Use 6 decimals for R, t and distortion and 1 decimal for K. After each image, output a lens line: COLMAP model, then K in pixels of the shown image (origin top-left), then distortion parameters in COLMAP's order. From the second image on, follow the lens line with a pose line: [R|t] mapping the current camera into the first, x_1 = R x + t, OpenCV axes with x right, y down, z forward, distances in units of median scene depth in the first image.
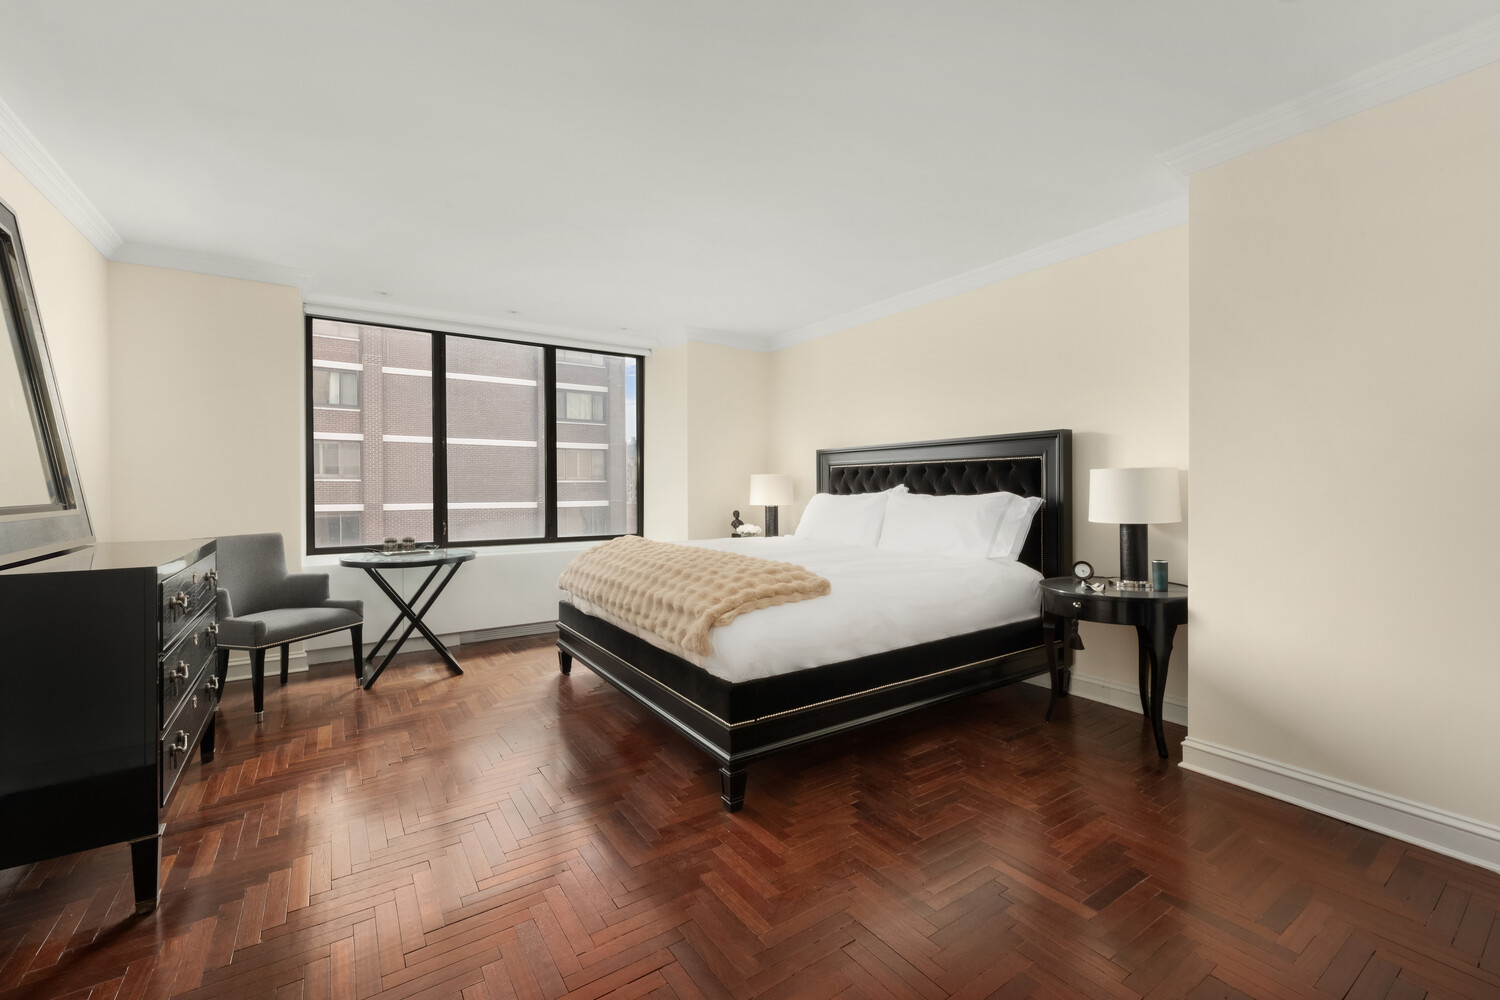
lens RADIAL K [[626.6, 0, 748.5], [0, 626.6, 486.0], [0, 0, 1]] dist [-0.000291, -0.000047]
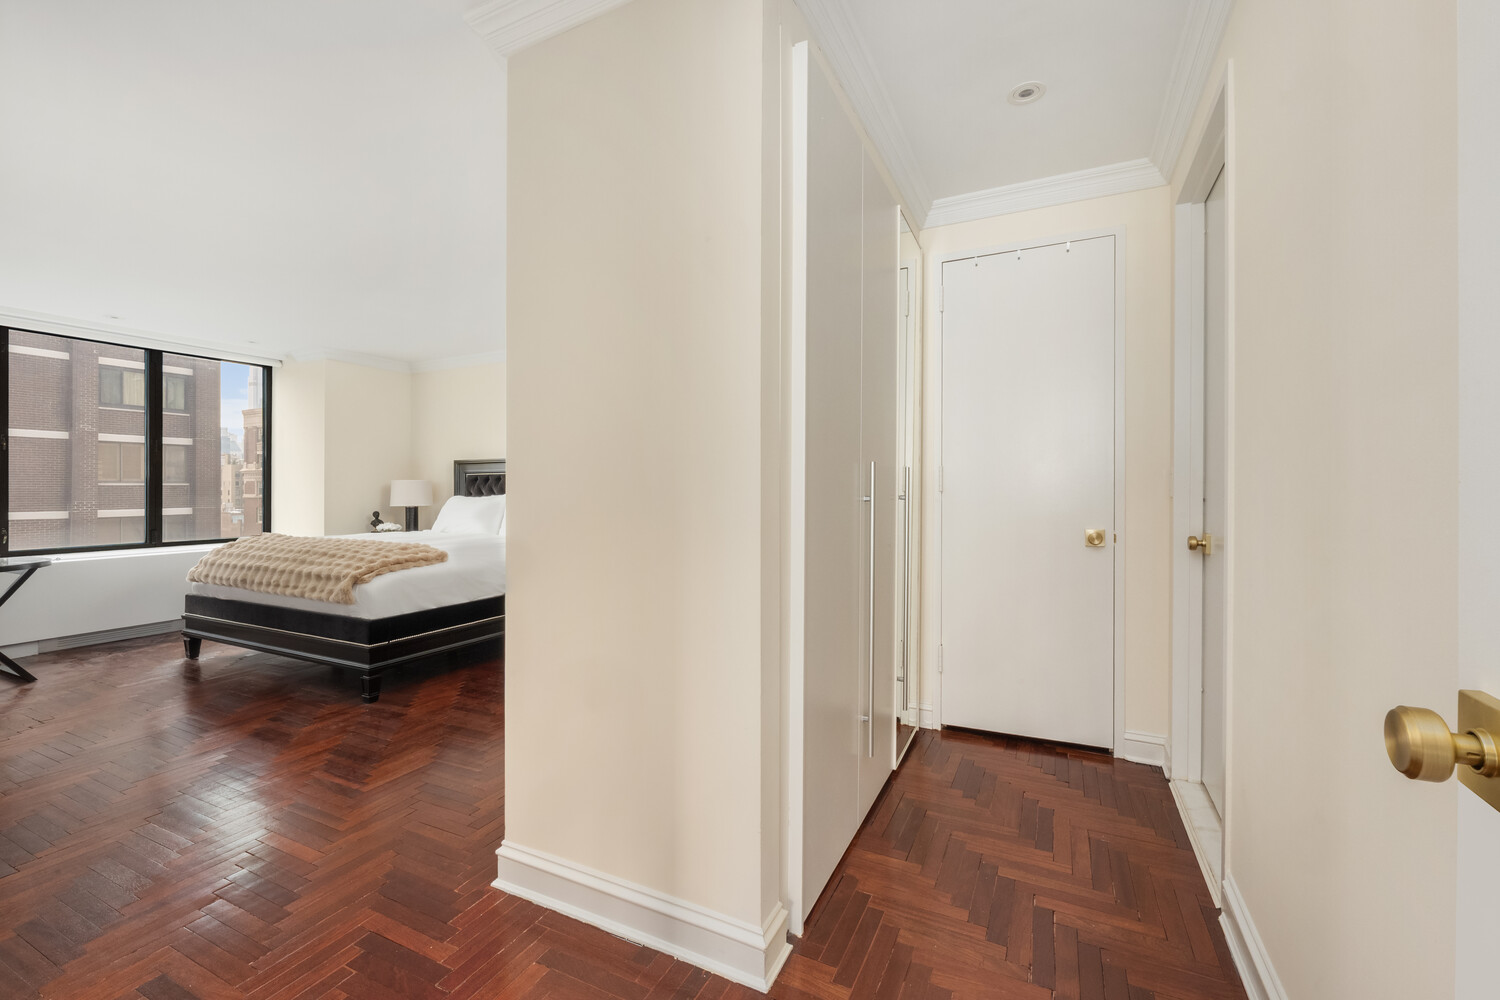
lens RADIAL K [[619.9, 0, 754.3], [0, 619.9, 486.2], [0, 0, 1]] dist [0.021753, -0.000143]
pose [[0.867596, -0.000389, 0.497270, 0.022503], [0.002419, 0.999991, -0.003437, -0.002588], [-0.497264, 0.004185, 0.867589, -0.666219]]
